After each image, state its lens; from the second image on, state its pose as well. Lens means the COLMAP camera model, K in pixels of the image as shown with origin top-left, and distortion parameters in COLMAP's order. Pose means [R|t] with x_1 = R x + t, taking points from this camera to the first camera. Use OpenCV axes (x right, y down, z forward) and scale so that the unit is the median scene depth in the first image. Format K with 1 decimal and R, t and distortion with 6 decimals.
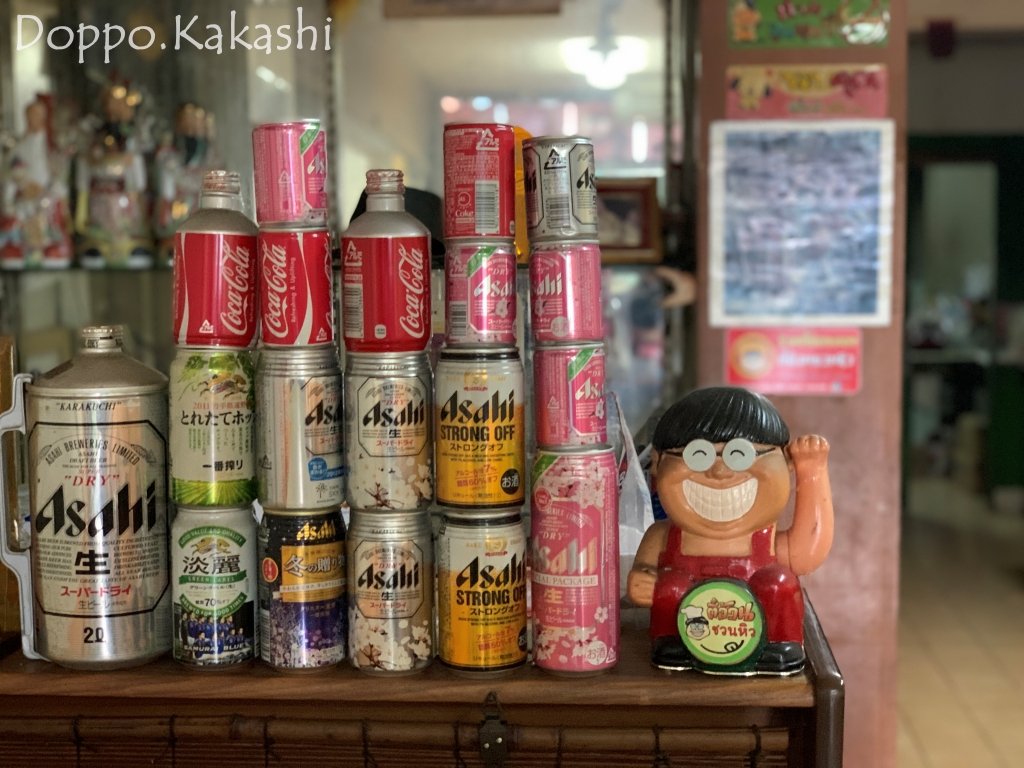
lens RADIAL K [[1549.8, 0, 512.9], [0, 1549.8, 385.5], [0, 0, 1]] dist [0.025978, 0.000000]
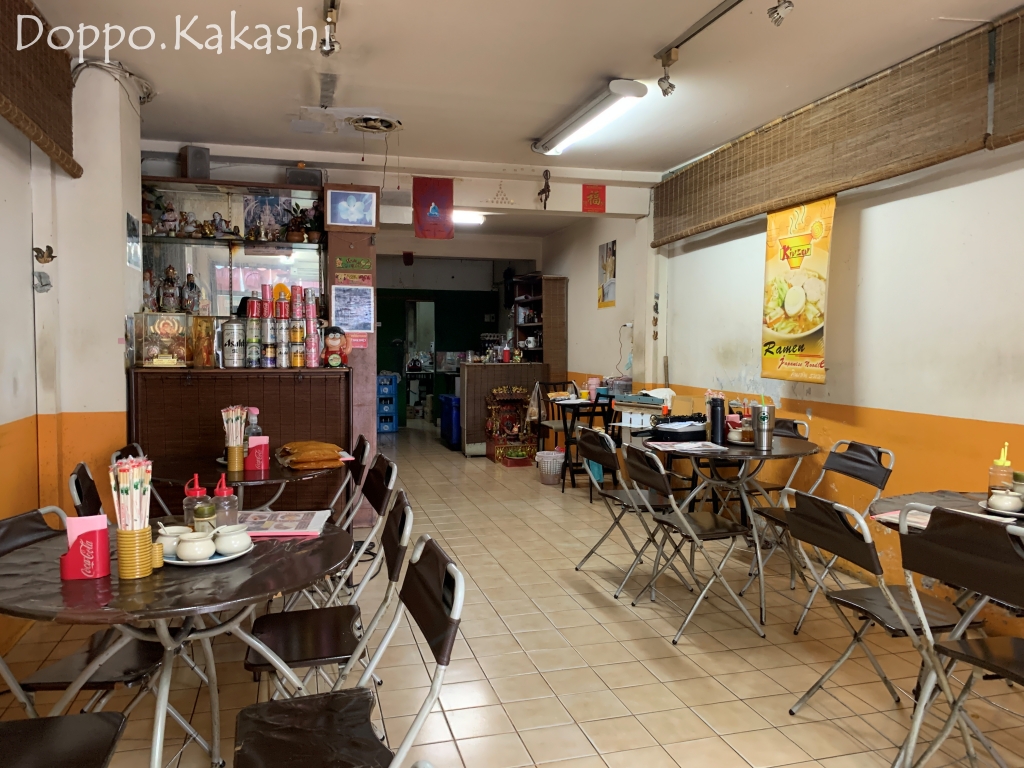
lens RADIAL K [[770.7, 0, 550.8], [0, 770.7, 378.8], [0, 0, 1]] dist [-0.010520, -0.005434]
pose [[0.918402, -0.005476, 0.395610, -0.327914], [0.022505, 0.999008, -0.038417, 0.380171], [-0.395008, 0.044186, 0.917615, -2.436789]]
